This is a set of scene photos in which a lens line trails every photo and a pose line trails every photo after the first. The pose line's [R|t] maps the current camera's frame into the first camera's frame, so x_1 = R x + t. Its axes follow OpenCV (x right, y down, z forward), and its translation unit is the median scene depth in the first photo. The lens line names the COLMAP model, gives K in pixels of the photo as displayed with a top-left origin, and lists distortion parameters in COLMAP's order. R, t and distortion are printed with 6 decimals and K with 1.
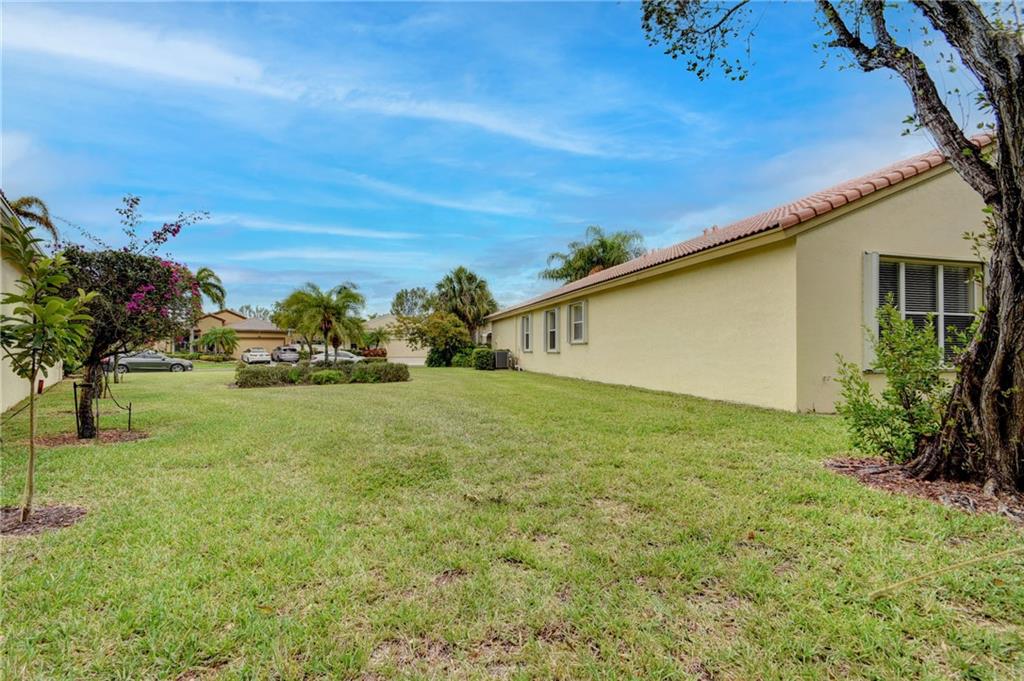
lens RADIAL K [[461.1, 0, 486.2], [0, 461.1, 348.1], [0, 0, 1]] dist [-0.022115, 0.000075]
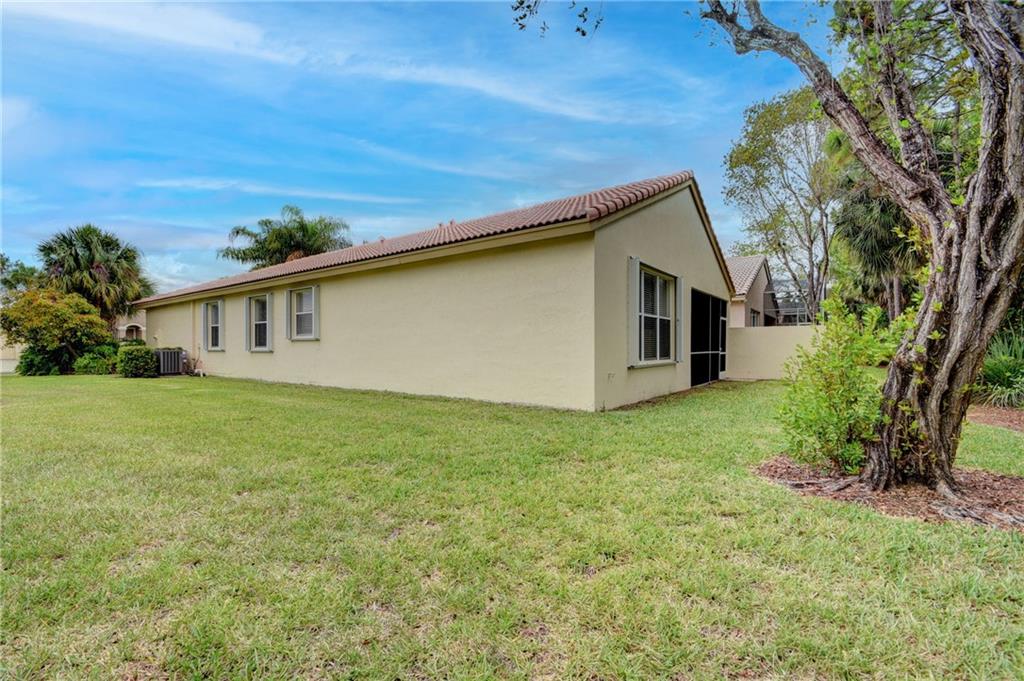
lens RADIAL K [[454.0, 0, 506.0], [0, 454.0, 347.6], [0, 0, 1]] dist [0.018550, -0.026404]
pose [[0.757070, -0.002686, 0.653328, -0.030770], [-0.000164, 0.999991, 0.004302, -0.000080], [-0.653334, -0.003364, 0.757063, 0.120517]]
